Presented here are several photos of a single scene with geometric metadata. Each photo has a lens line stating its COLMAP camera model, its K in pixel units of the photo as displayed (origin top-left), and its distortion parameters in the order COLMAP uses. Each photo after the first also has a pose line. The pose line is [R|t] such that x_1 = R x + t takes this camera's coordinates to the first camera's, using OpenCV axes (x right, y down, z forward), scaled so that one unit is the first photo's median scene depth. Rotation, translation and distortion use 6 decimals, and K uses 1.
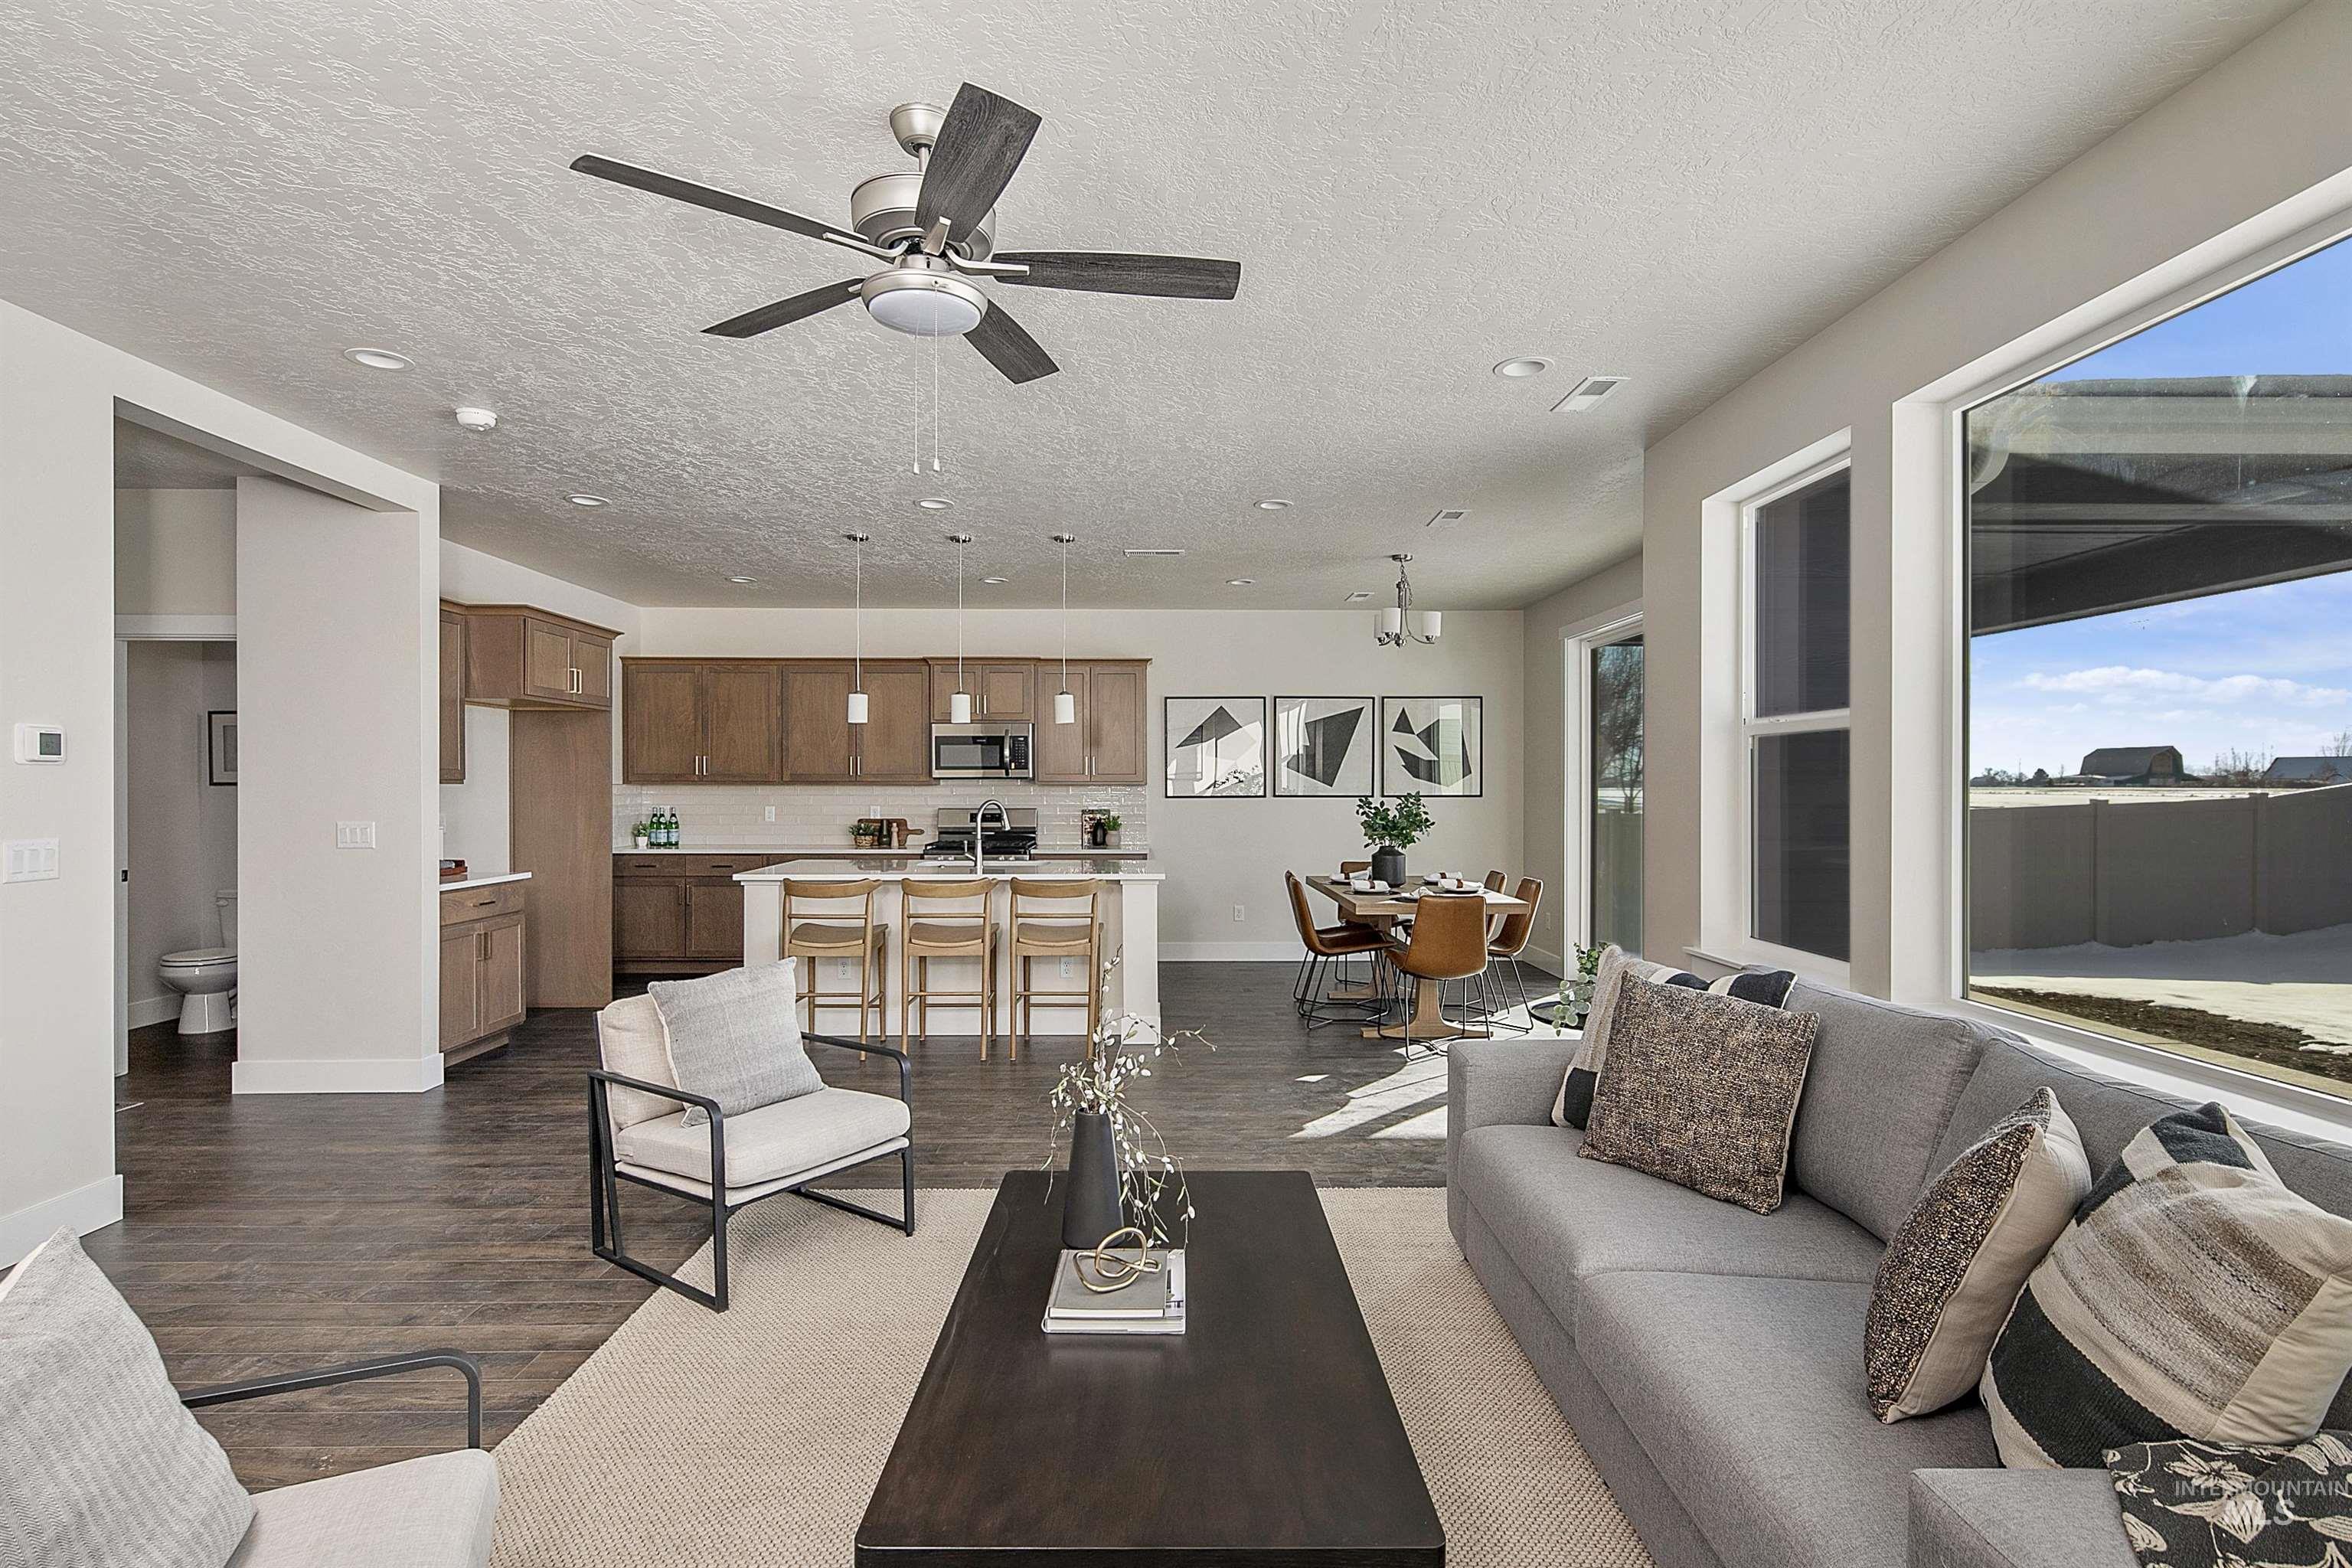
lens RADIAL K [[1150.1, 0, 1167.5], [0, 1150.1, 792.6], [0, 0, 1]] dist [0.005100, 0.000663]
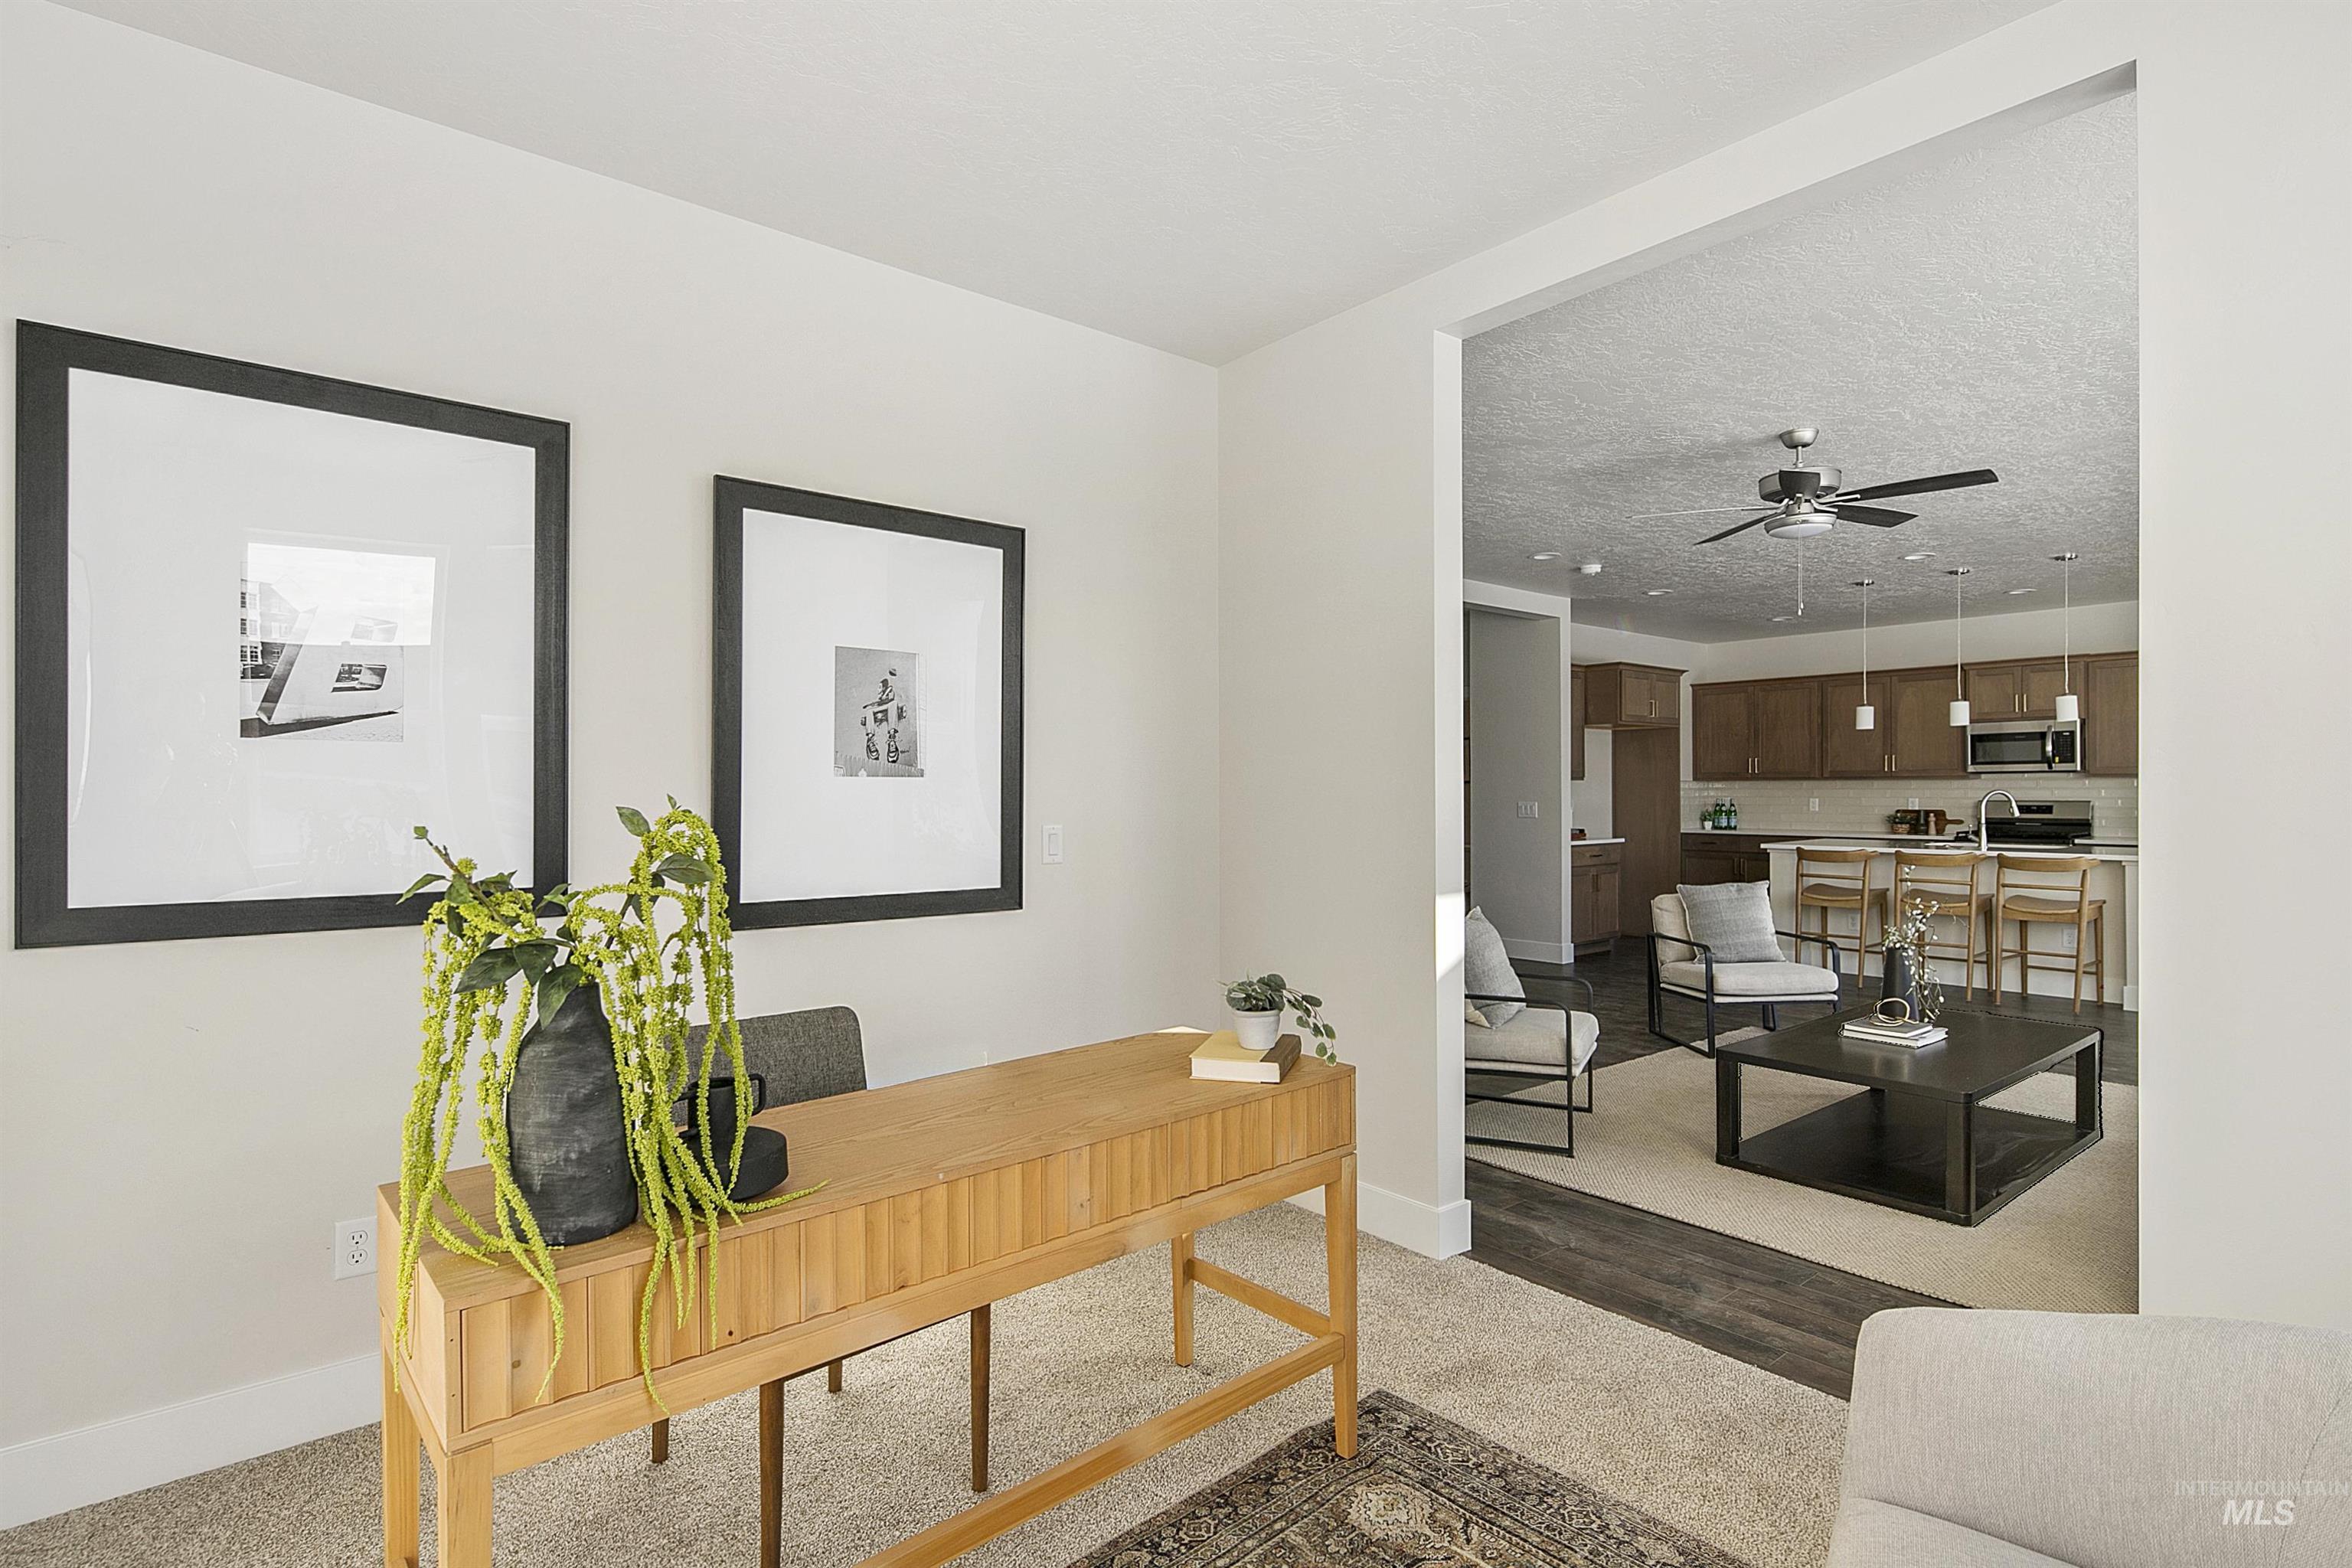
lens RADIAL K [[1150.1, 0, 1177.4], [0, 1150.1, 794.8], [0, 0, 1]] dist [0.005100, 0.000663]
pose [[0.633118, -0.001018, -0.774054, 0.179648], [0.001325, 0.999999, -0.000232, 0.008469], [0.774054, -0.000879, 0.633119, -0.300597]]
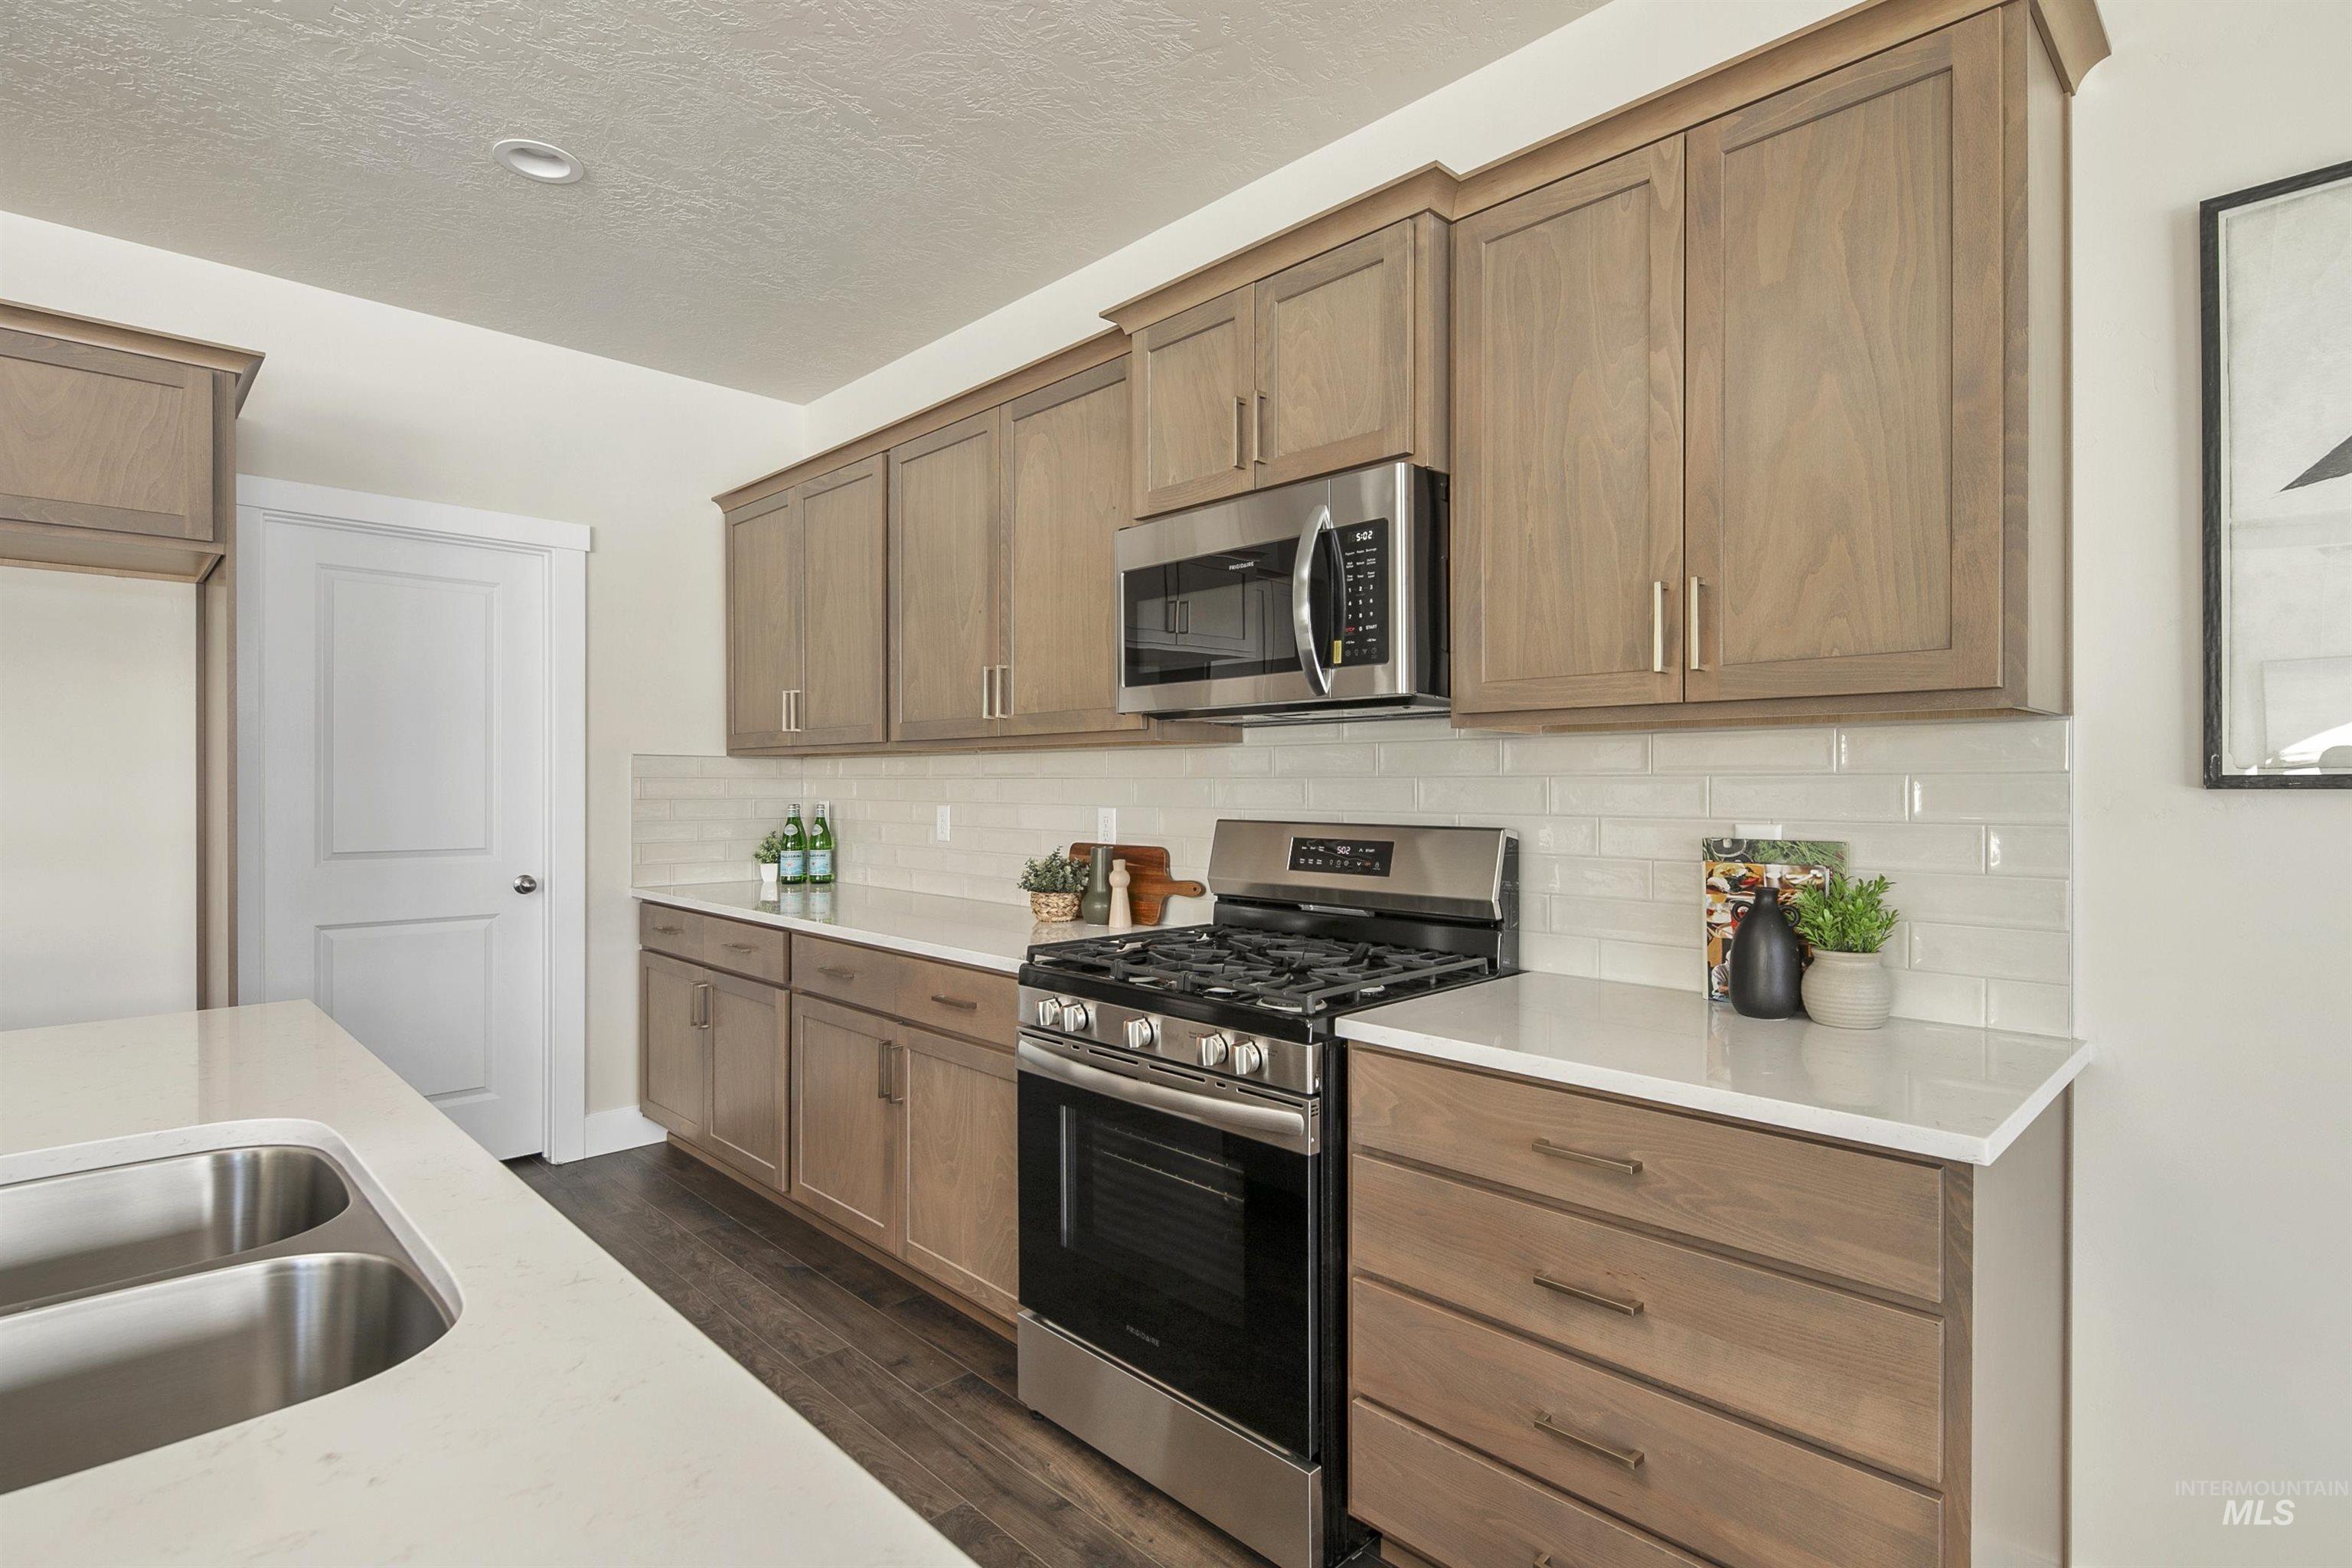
lens RADIAL K [[1150.1, 0, 1161.2], [0, 1150.1, 783.4], [0, 0, 1]] dist [0.005100, 0.000663]
pose [[0.678616, 0.002140, -0.734490, 0.021888], [0.003143, 0.999978, 0.005817, 0.002194], [0.734487, -0.006256, 0.678594, 0.843402]]
